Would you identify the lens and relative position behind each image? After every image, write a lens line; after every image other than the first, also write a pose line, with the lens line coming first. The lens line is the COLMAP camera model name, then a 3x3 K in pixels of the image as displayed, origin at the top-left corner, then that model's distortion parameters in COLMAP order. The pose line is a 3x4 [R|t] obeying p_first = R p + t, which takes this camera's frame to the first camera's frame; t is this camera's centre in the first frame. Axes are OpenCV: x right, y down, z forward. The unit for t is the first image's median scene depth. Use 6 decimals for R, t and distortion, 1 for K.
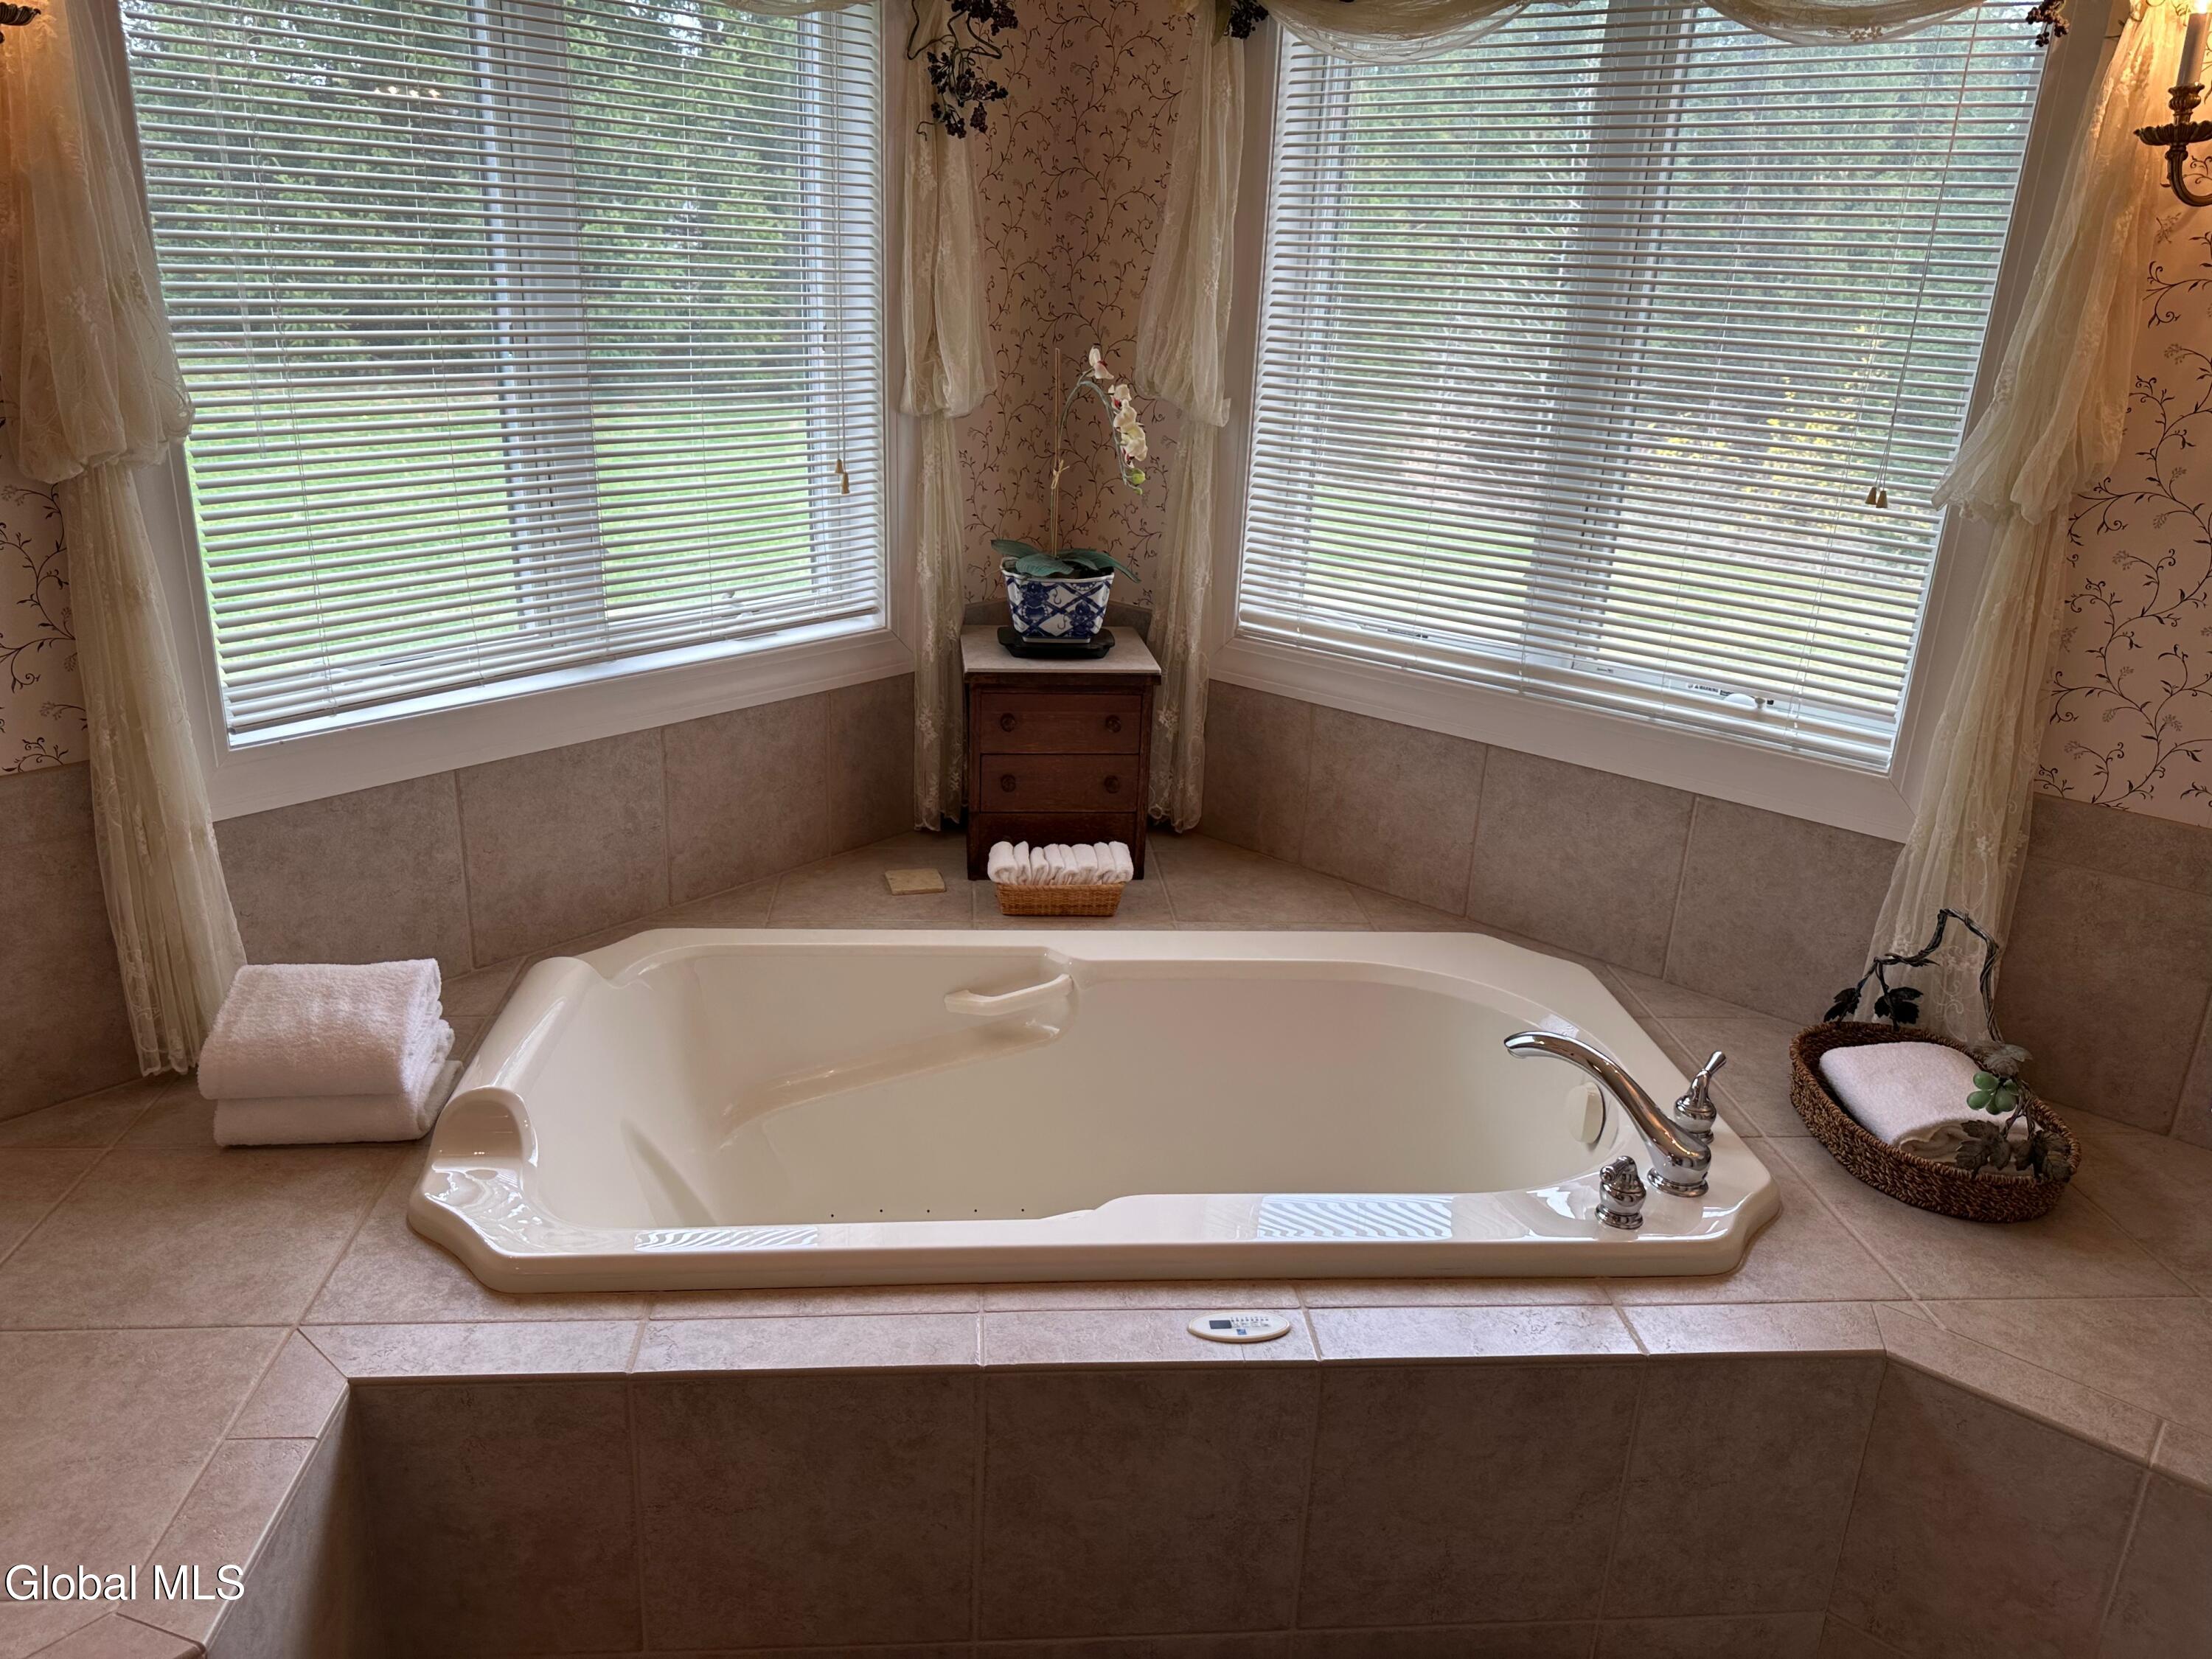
lens RADIAL K [[1502.8, 0, 1115.8], [0, 1502.8, 767.2], [0, 0, 1]] dist [0.095352, -0.155537]
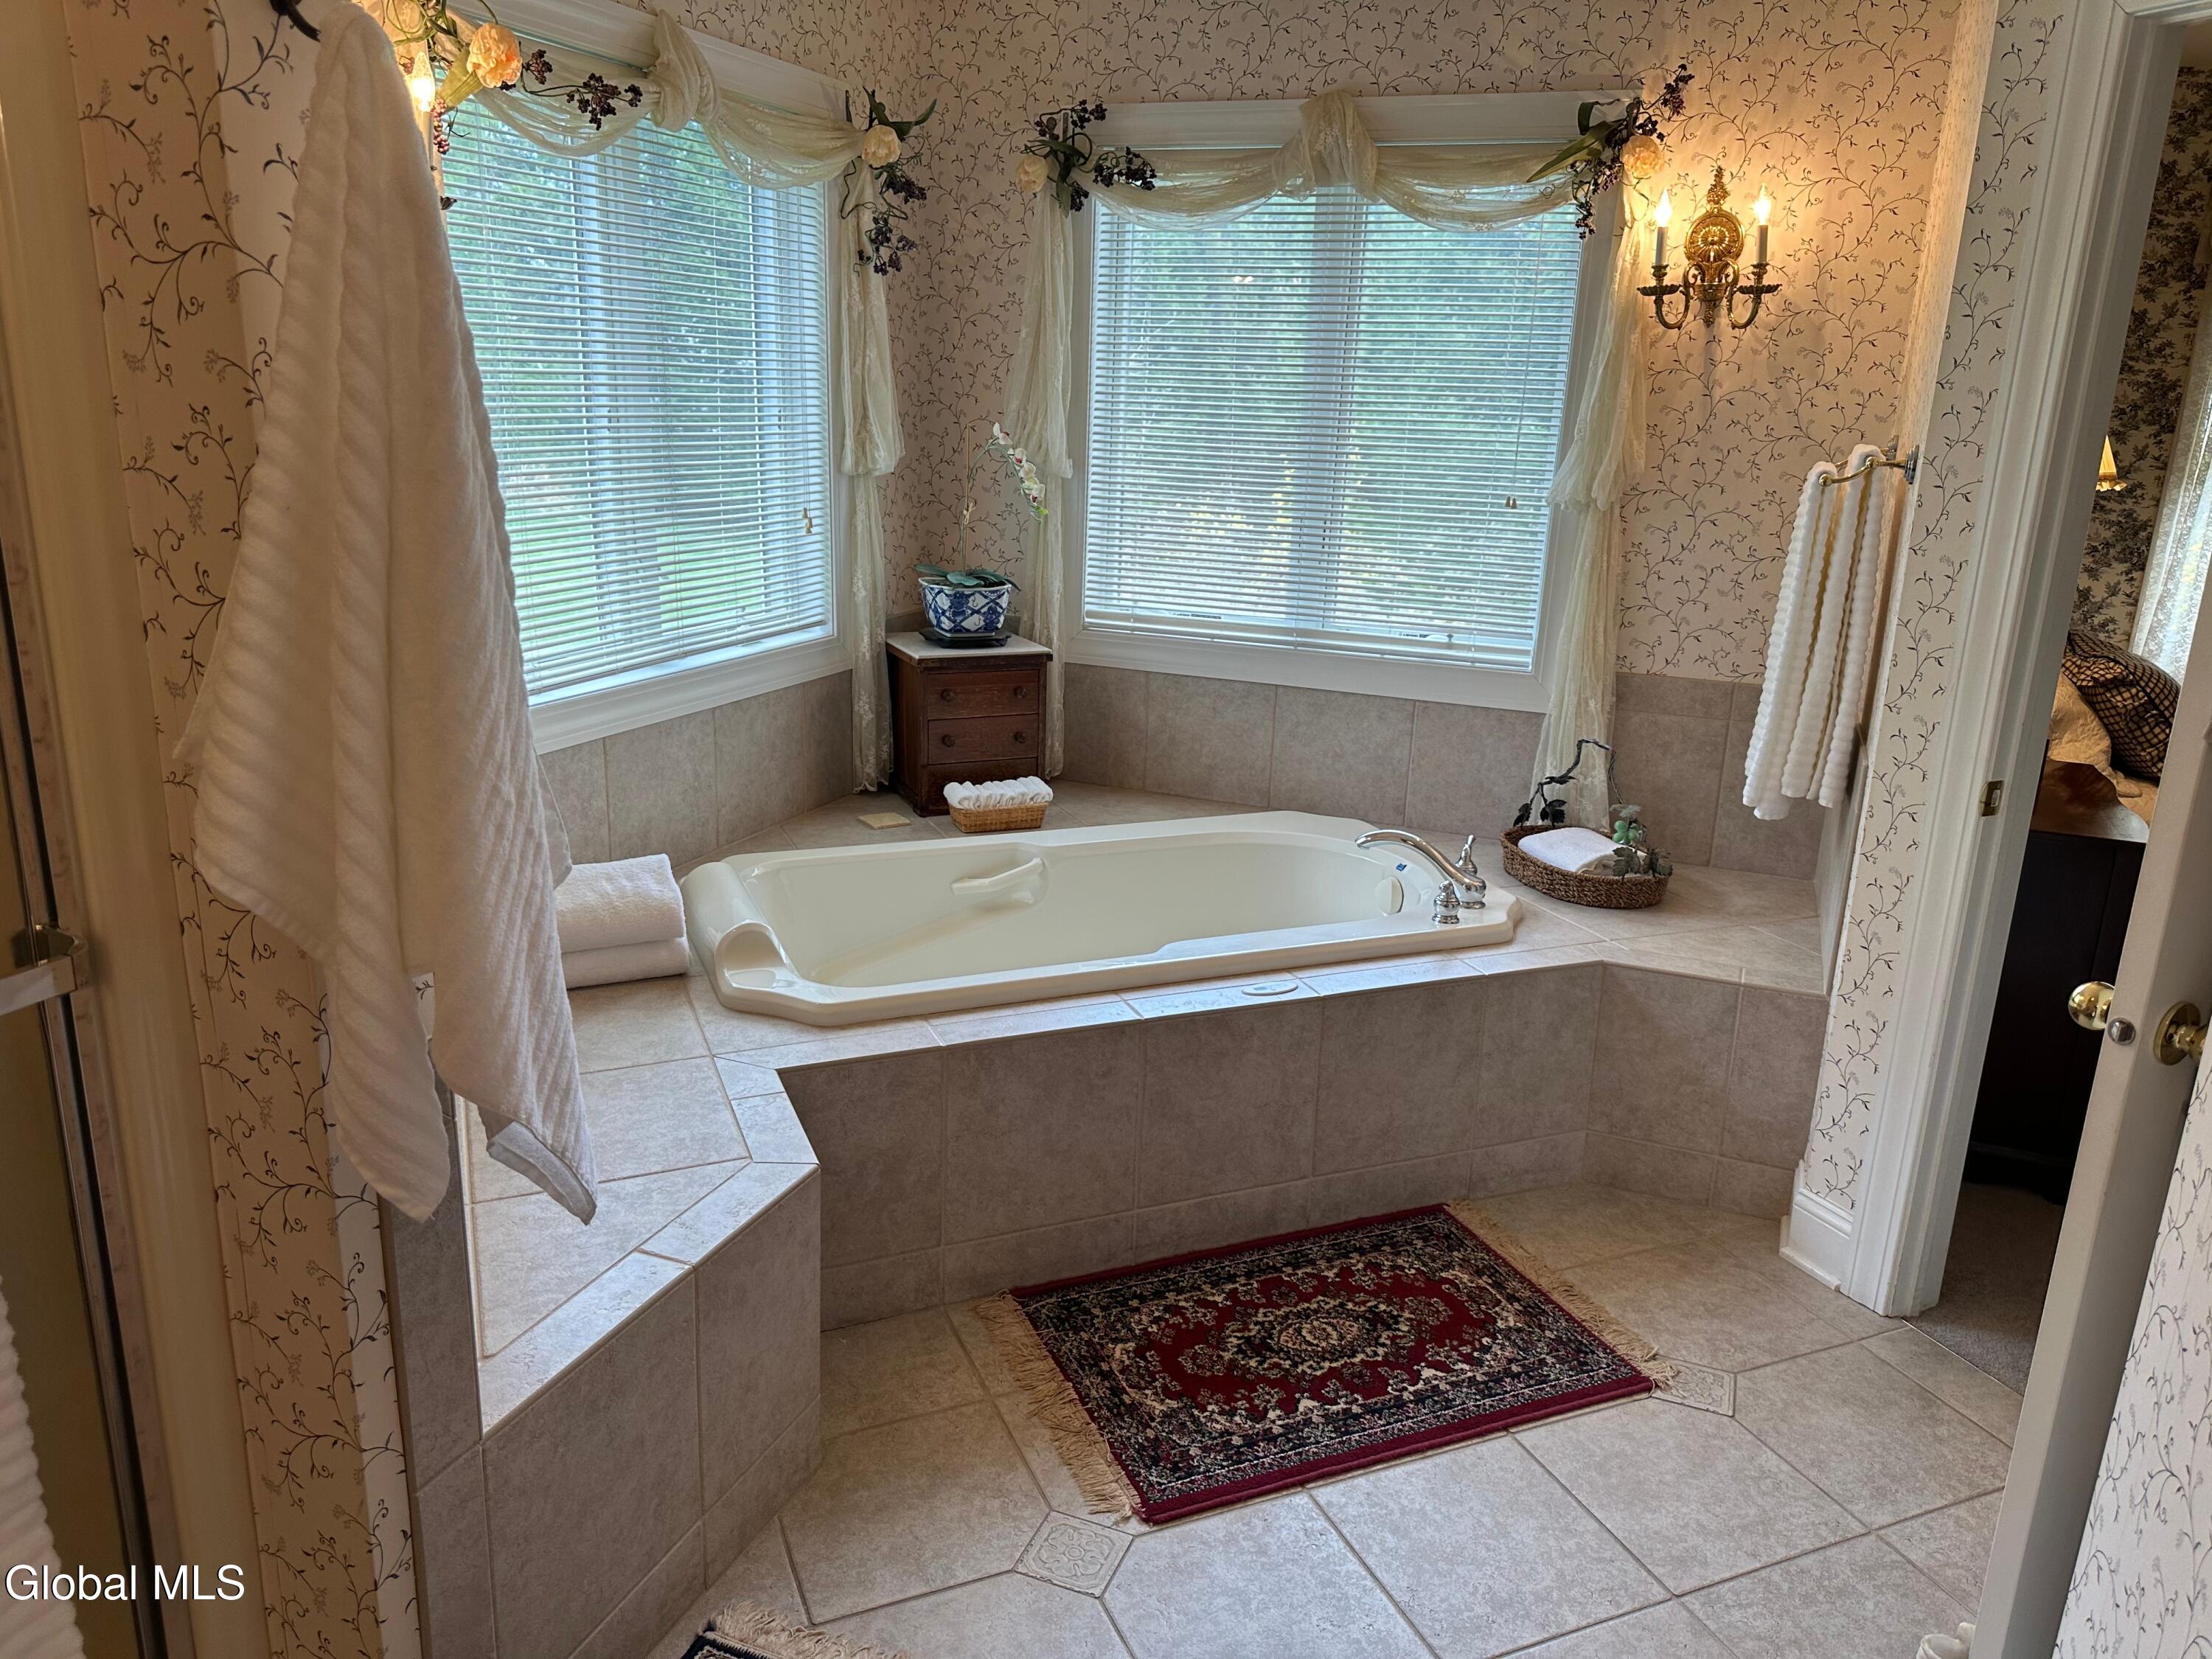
lens RADIAL K [[1502.8, 0, 1115.8], [0, 1502.8, 767.2], [0, 0, 1]] dist [0.095352, -0.155537]
pose [[0.950926, -0.083111, 0.298047, -0.354091], [0.100354, 0.994022, -0.042996, 0.113937], [-0.292692, 0.070797, 0.953582, -0.352891]]
